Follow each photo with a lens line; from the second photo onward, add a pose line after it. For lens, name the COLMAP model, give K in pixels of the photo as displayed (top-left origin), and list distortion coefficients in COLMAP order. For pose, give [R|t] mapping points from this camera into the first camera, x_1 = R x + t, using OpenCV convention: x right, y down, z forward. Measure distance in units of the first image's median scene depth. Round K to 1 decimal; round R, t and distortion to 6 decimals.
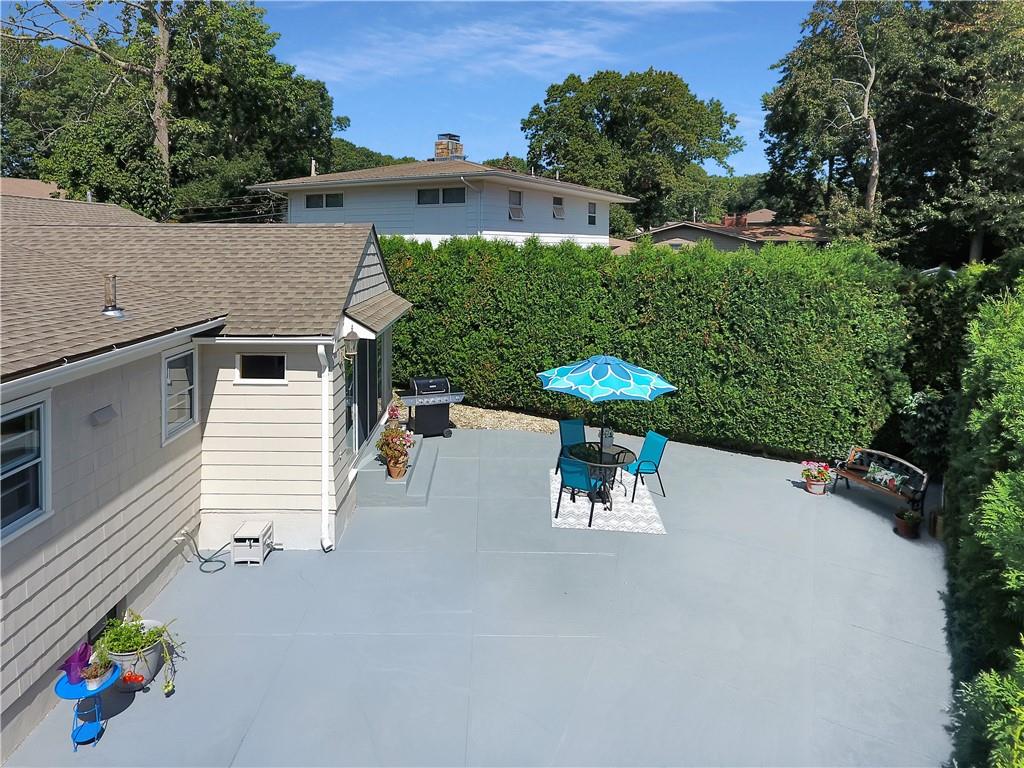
lens RADIAL K [[578.3, 0, 522.6], [0, 578.3, 291.3], [0, 0, 1]] dist [-0.008928, 0.002018]
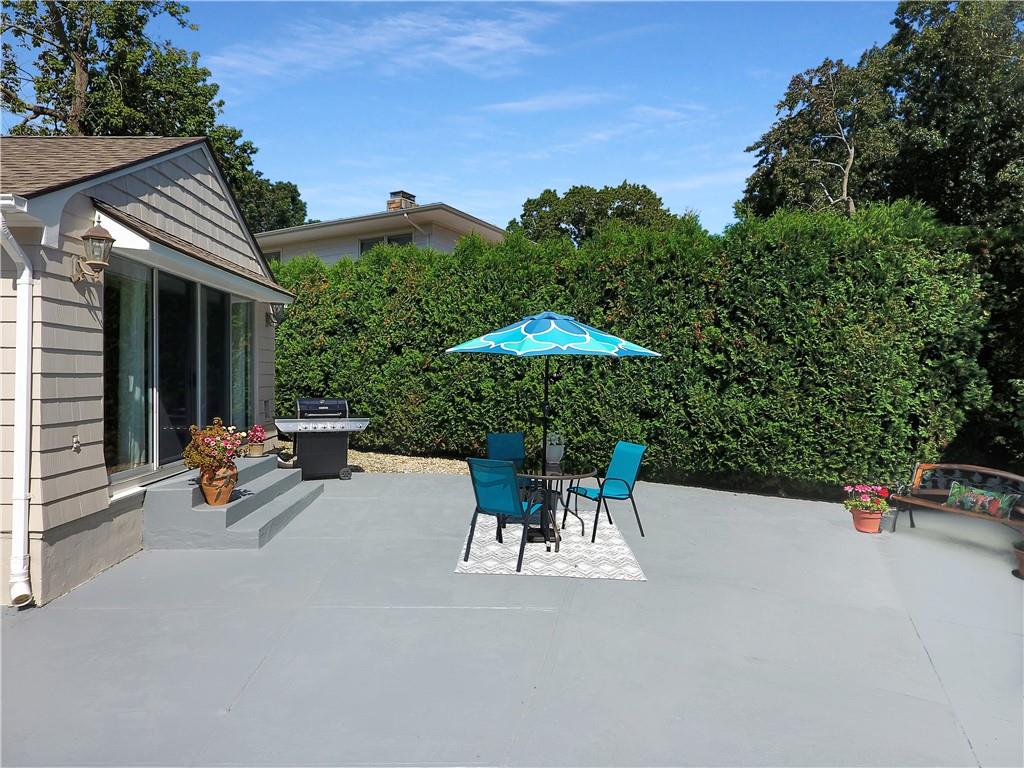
lens RADIAL K [[578.3, 0, 510.4], [0, 578.3, 385.6], [0, 0, 1]] dist [-0.008928, 0.002018]
pose [[0.999786, -0.005328, 0.019985, 0.069980], [0.005795, 0.999710, -0.023389, 0.165583], [-0.019855, 0.023500, 0.999527, 0.287592]]
